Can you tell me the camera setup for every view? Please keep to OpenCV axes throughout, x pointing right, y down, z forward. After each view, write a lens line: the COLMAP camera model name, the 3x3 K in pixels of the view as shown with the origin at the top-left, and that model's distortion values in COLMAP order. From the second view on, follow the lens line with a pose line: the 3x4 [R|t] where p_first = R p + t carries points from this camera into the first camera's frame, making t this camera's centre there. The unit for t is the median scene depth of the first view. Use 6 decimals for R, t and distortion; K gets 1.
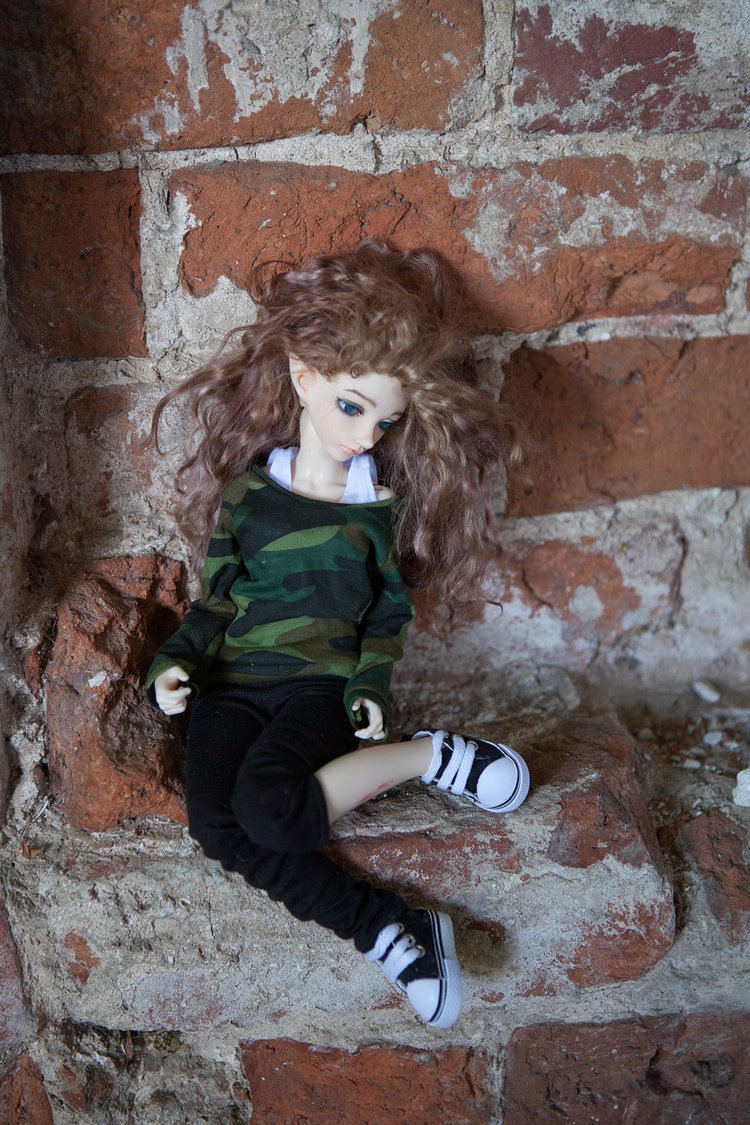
lens RADIAL K [[1601.5, 0, 376.5], [0, 1601.5, 563.1], [0, 0, 1]] dist [0.026176, 0.125308]
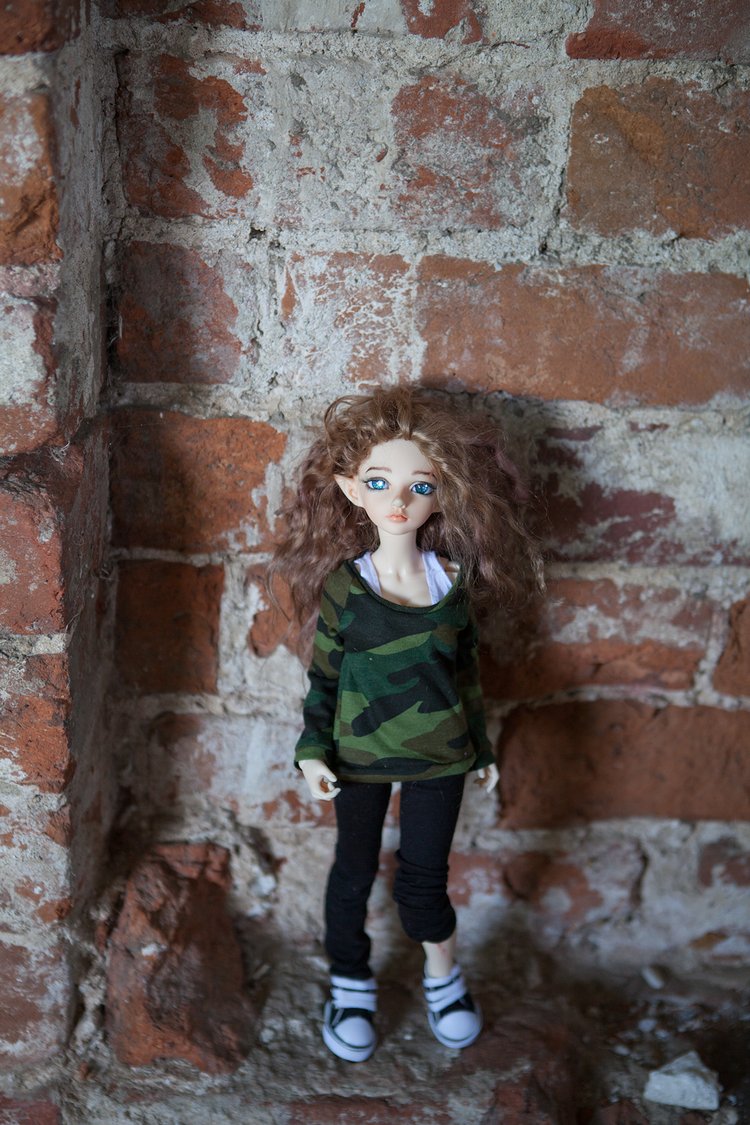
lens RADIAL K [[1778.5, 0, 372.2], [0, 1778.5, 560.1], [0, 0, 1]] dist [0.069723, 0.143405]
pose [[0.988583, 0.119450, -0.091842, 0.098226], [-0.114078, 0.991555, 0.061685, -0.341035], [0.098435, -0.050503, 0.993861, -0.399916]]
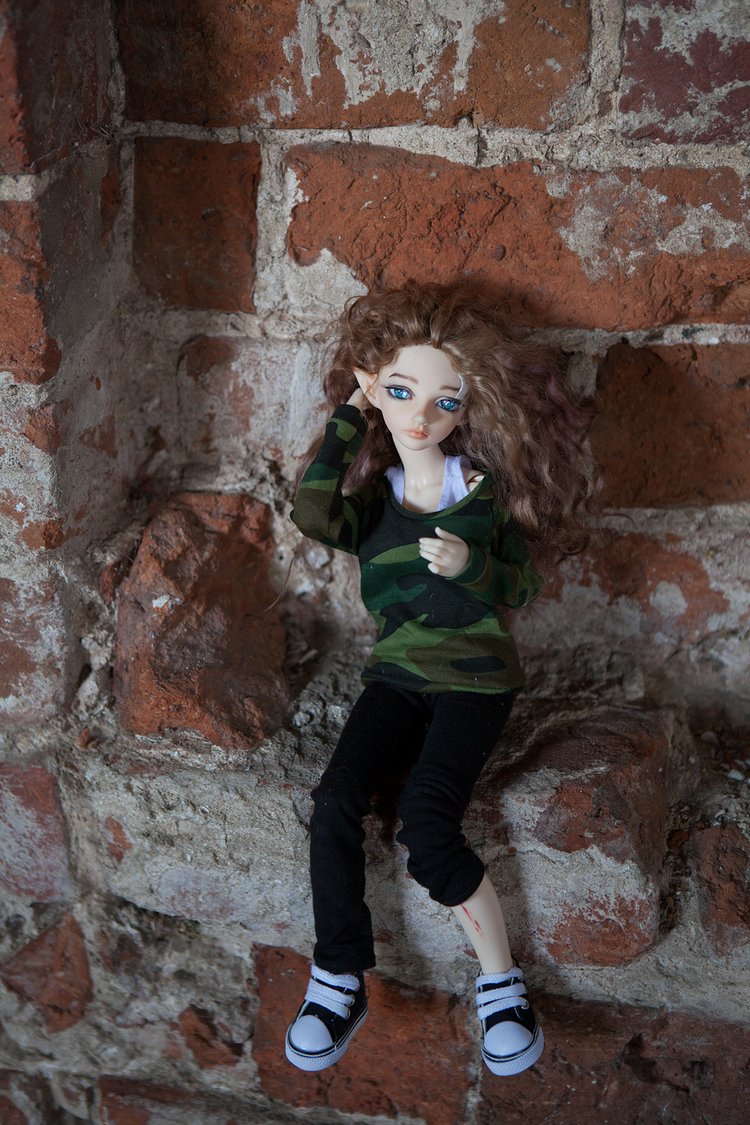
lens RADIAL K [[1828.6, 0, 378.5], [0, 1828.6, 564.2], [0, 0, 1]] dist [0.099554, 0.119830]
pose [[0.951567, 0.159117, -0.263064, 0.293021], [-0.138376, 0.985745, 0.095702, -0.093236], [0.274542, -0.054665, 0.960020, -0.177988]]
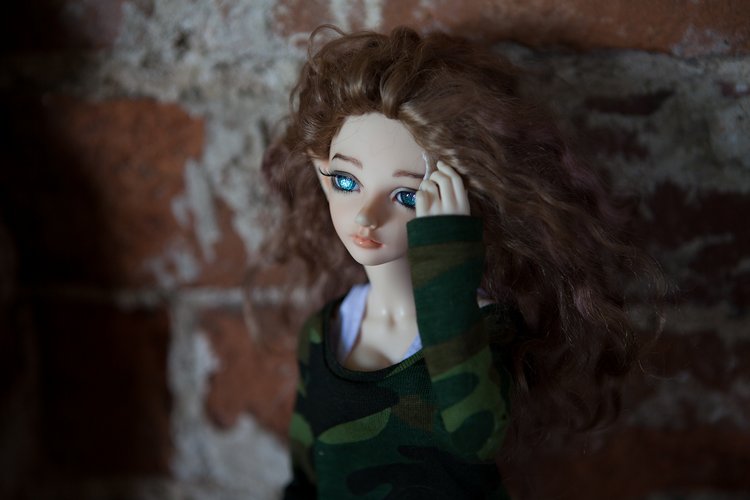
lens RADIAL K [[1257.6, 0, 376.3], [0, 1257.6, 252.0], [0, 0, 1]] dist [0.144634, 0.009509]
pose [[0.917174, 0.105329, -0.384314, 0.247858], [-0.101482, 0.994375, 0.030340, -0.304290], [0.385348, 0.011174, 0.922704, 0.344765]]
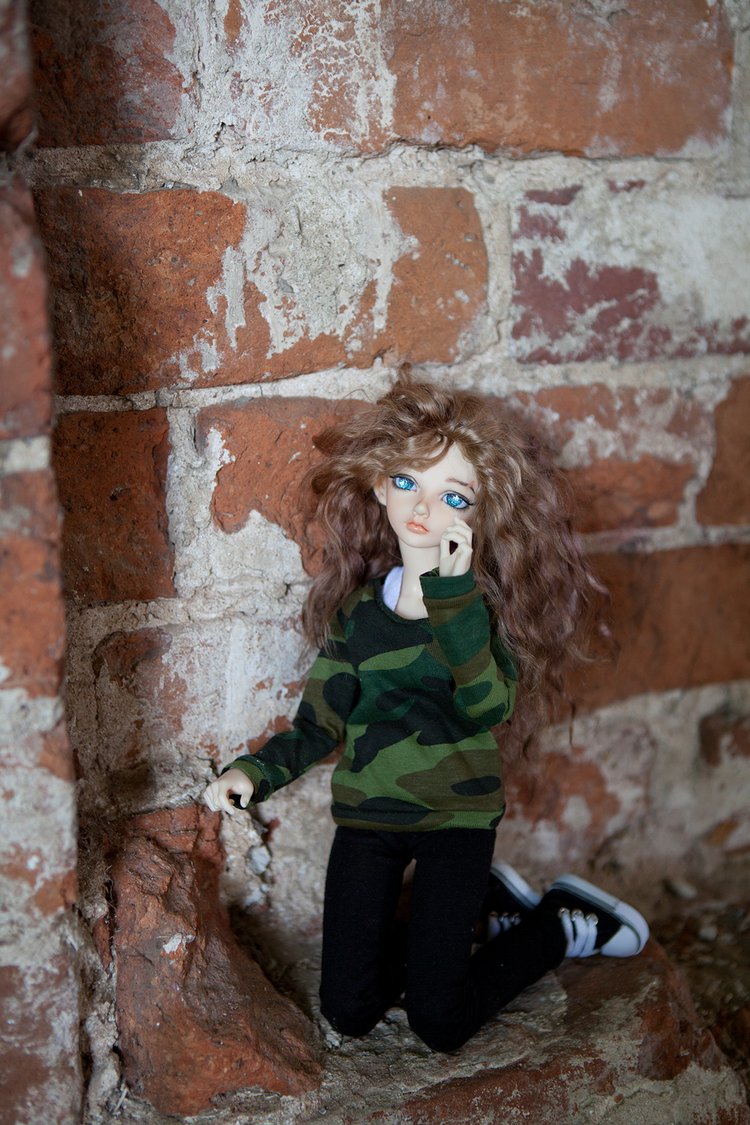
lens RADIAL K [[1513.1, 0, 375.8], [0, 1513.1, 564.2], [0, 0, 1]] dist [0.005598, 0.123039]
pose [[0.963724, -0.057299, 0.260676, -0.267170], [0.096730, 0.985267, -0.141039, -0.008232], [-0.248754, 0.161138, 0.955069, 0.098892]]
